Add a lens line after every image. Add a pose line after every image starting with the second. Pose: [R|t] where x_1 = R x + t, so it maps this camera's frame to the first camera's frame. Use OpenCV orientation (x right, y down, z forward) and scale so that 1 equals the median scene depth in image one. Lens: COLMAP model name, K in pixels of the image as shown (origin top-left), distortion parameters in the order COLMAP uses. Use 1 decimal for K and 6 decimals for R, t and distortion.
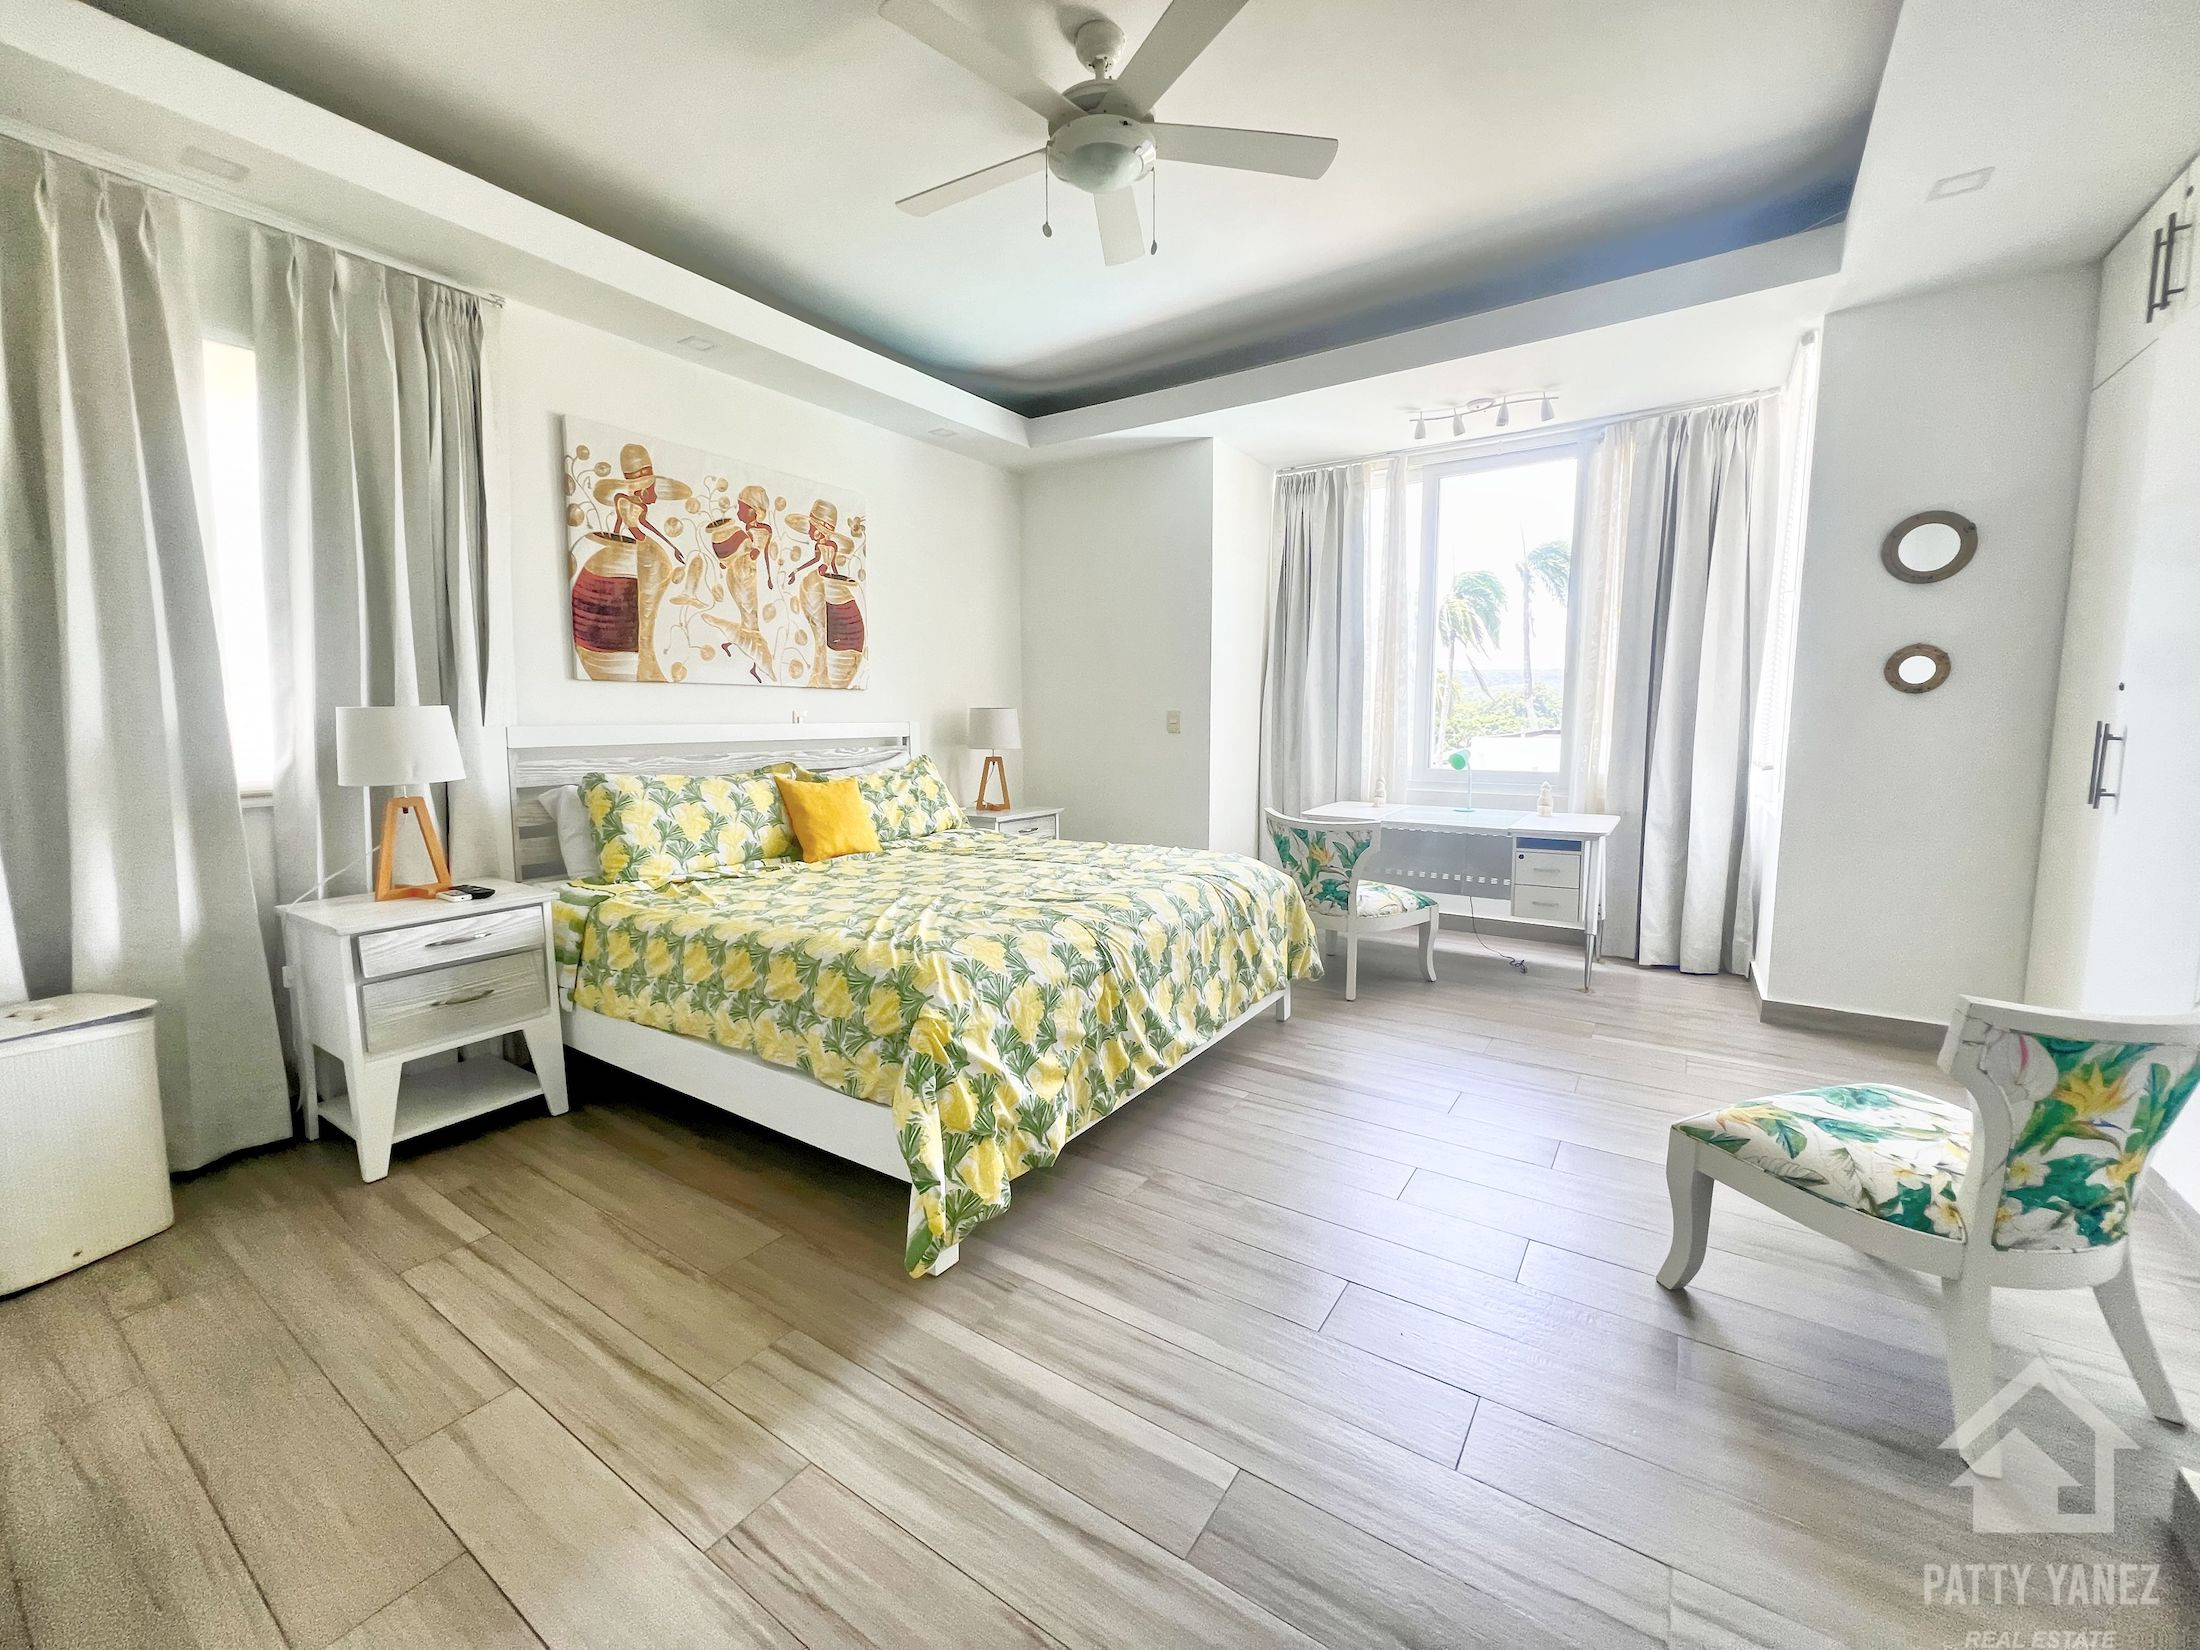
lens RADIAL K [[884.2, 0, 1094.1], [0, 884.2, 818.7], [0, 0, 1]] dist [-0.004463, 0.001174]
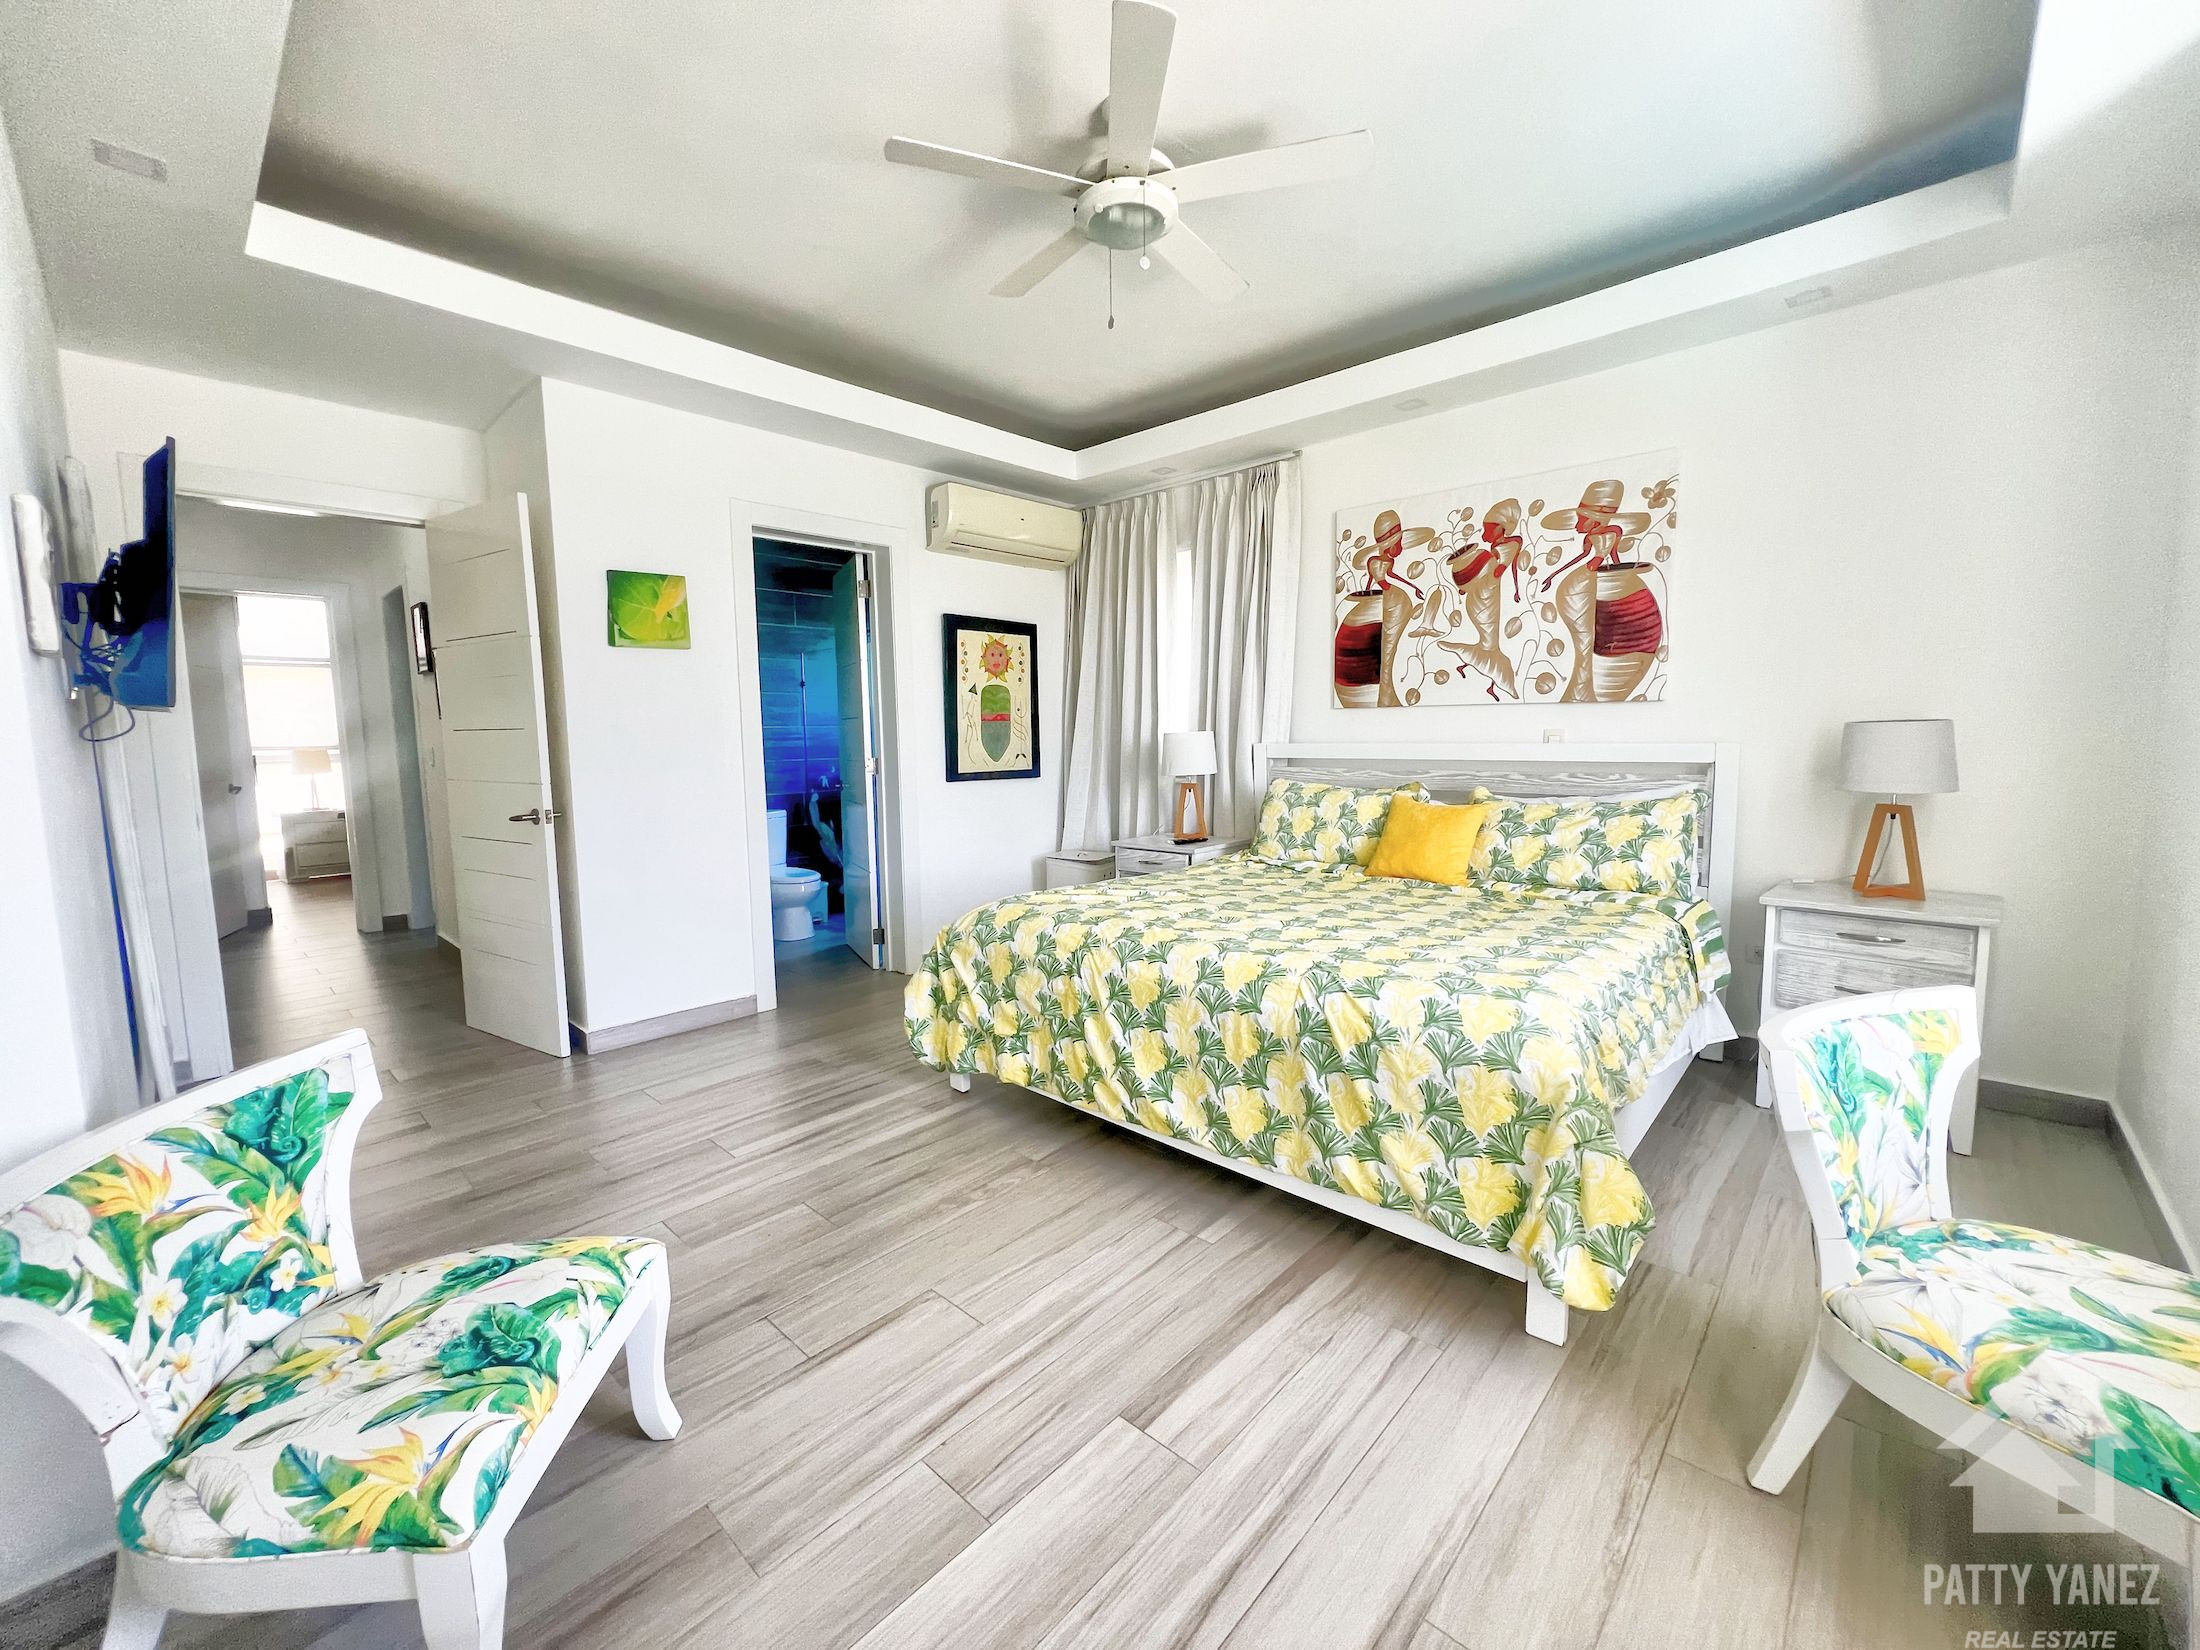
lens RADIAL K [[884.2, 0, 1094.1], [0, 884.2, 818.7], [0, 0, 1]] dist [-0.004463, 0.001174]
pose [[-0.154413, 0.106684, -0.982230, 0.728553], [-0.096949, 0.987719, 0.122521, -0.110824], [0.983238, 0.114145, -0.142173, 0.778108]]
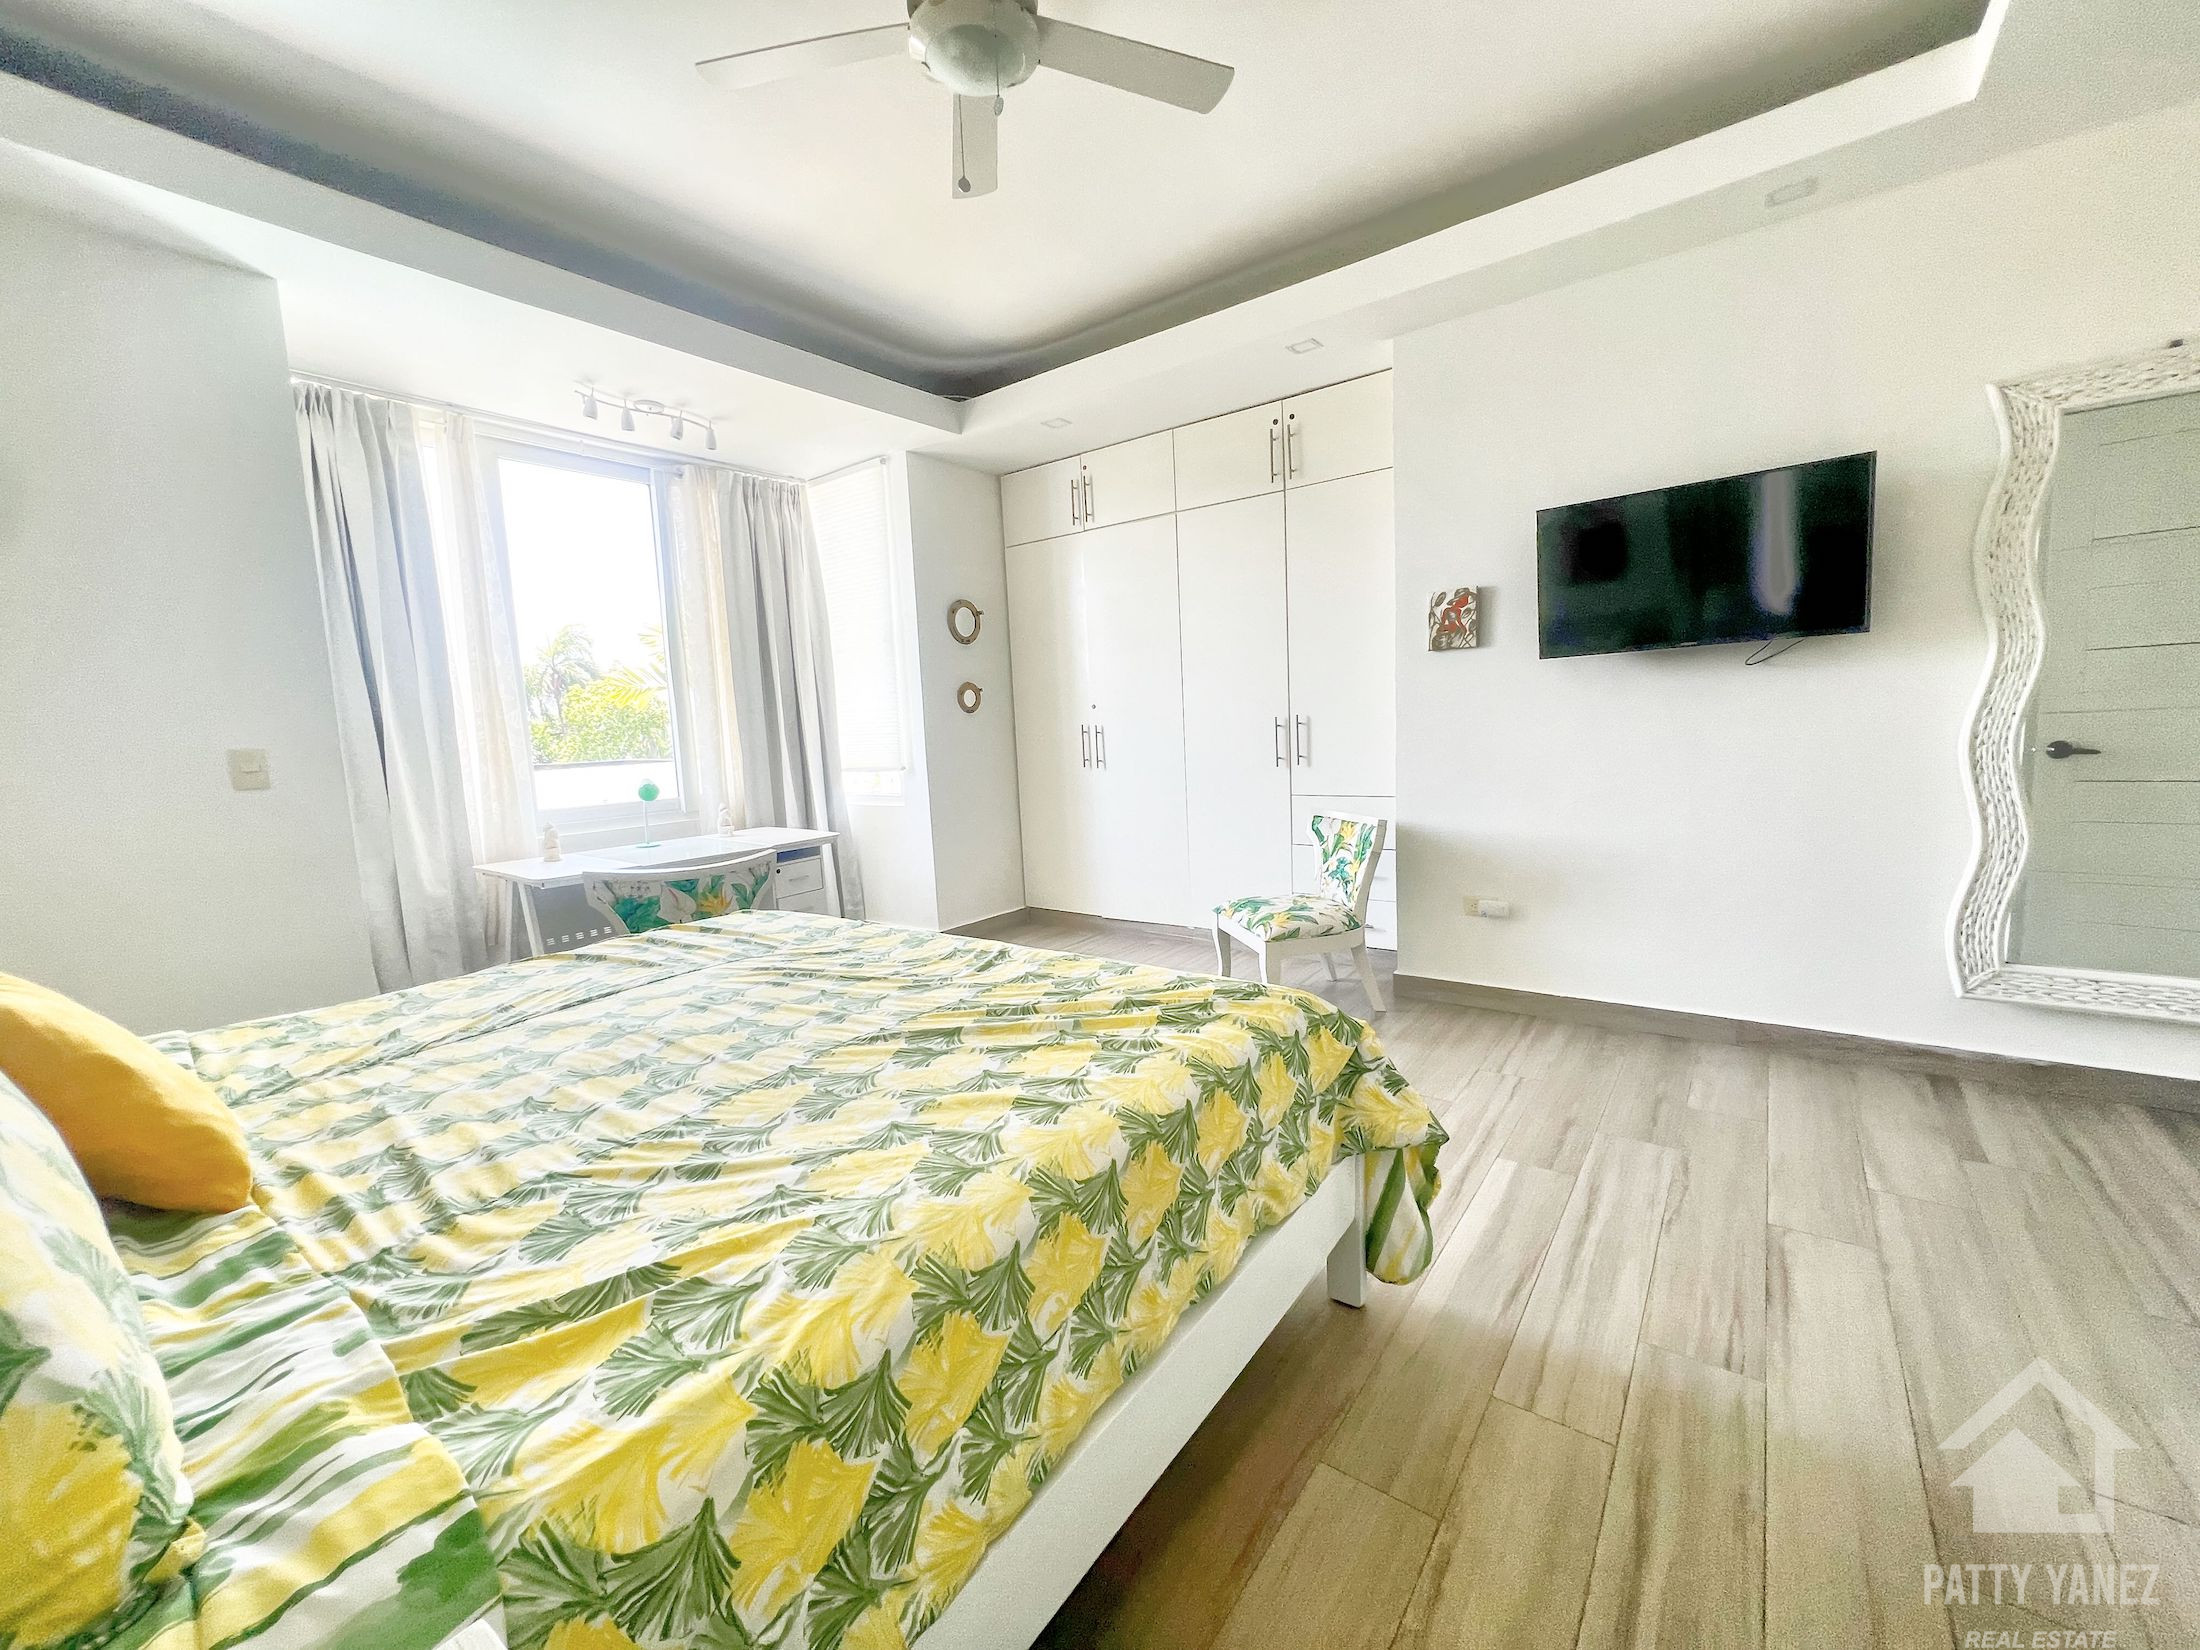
lens RADIAL K [[884.2, 0, 1094.1], [0, 884.2, 818.7], [0, 0, 1]] dist [-0.004463, 0.001174]
pose [[0.053093, -0.110942, 0.992408, -0.583460], [0.157069, 0.982367, 0.101417, -0.072448], [-0.986160, 0.150492, 0.069582, 0.620543]]
